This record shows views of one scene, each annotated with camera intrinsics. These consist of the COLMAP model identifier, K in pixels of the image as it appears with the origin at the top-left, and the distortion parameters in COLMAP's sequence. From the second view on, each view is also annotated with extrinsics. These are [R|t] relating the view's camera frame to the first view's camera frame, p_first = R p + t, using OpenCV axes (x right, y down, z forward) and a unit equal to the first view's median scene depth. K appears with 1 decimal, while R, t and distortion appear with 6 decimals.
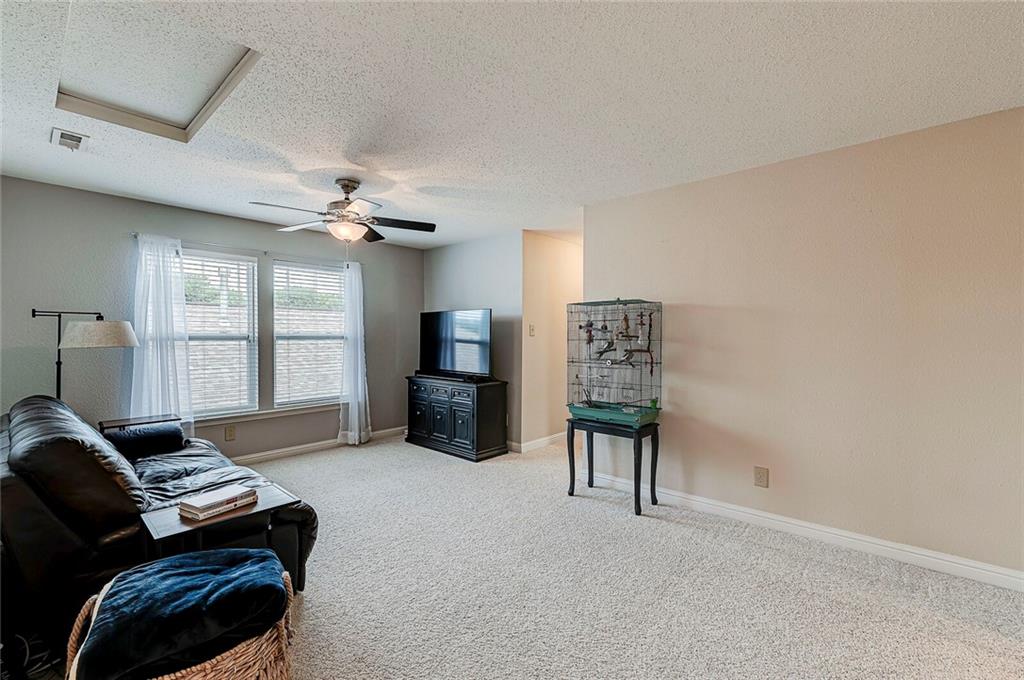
lens RADIAL K [[440.8, 0, 510.0], [0, 440.8, 342.5], [0, 0, 1]] dist [0.006743, -0.002969]
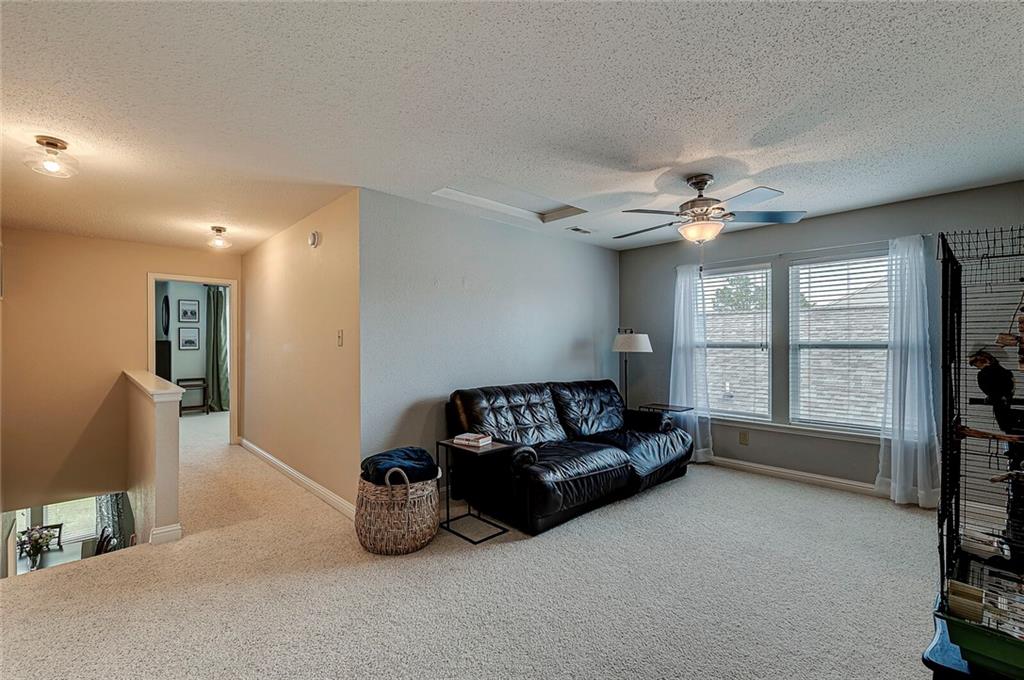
lens RADIAL K [[440.8, 0, 508.2], [0, 440.8, 340.3], [0, 0, 1]] dist [0.006743, -0.002969]
pose [[-0.069961, -0.005106, -0.997537, 0.472426], [-0.013001, 0.999907, -0.004207, -0.012724], [0.997465, 0.012674, -0.070021, 0.549400]]
